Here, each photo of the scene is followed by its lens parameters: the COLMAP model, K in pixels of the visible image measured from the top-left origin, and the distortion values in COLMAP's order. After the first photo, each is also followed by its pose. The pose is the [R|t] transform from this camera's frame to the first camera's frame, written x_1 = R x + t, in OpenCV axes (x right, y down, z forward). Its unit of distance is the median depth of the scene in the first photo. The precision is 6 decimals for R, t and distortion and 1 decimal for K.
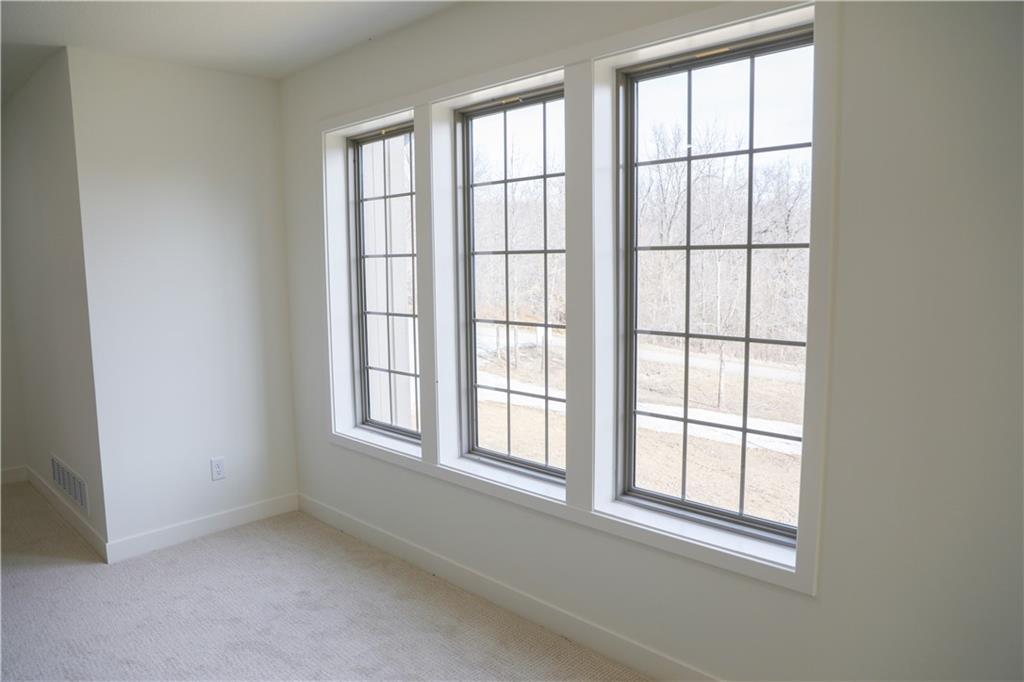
lens RADIAL K [[688.2, 0, 512.2], [0, 688.2, 334.9], [0, 0, 1]] dist [-0.041697, 0.015123]
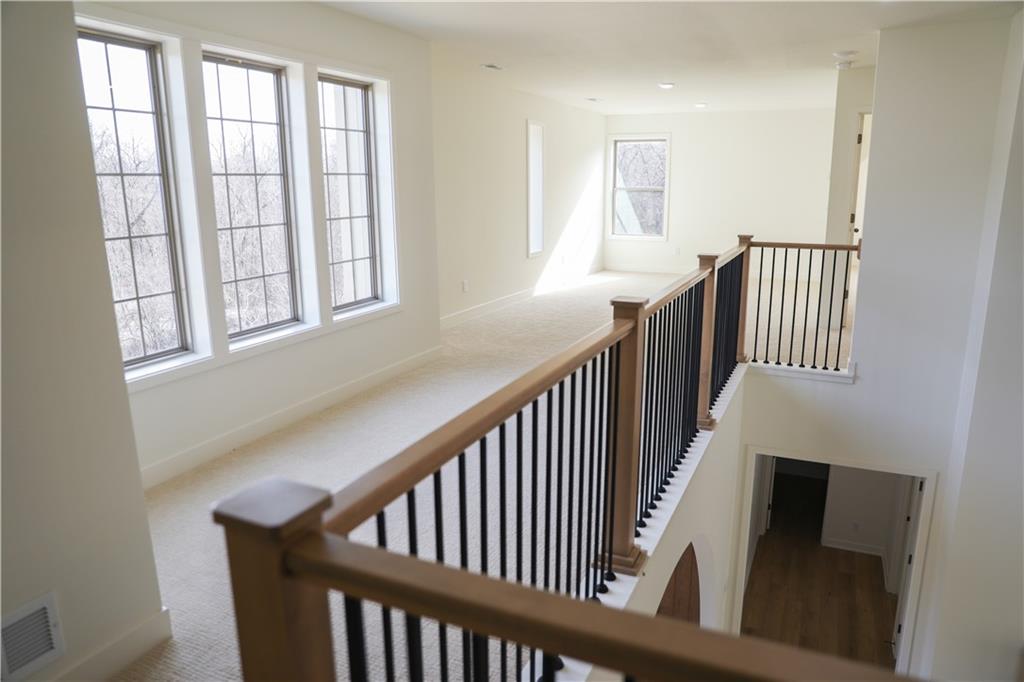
lens RADIAL K [[688.2, 0, 511.7], [0, 688.2, 342.7], [0, 0, 1]] dist [-0.041697, 0.015123]
pose [[-0.932467, 0.073256, -0.353750, 0.019245], [0.046456, -0.946778, -0.318517, 0.100853], [-0.358256, -0.313440, 0.879436, -0.397763]]
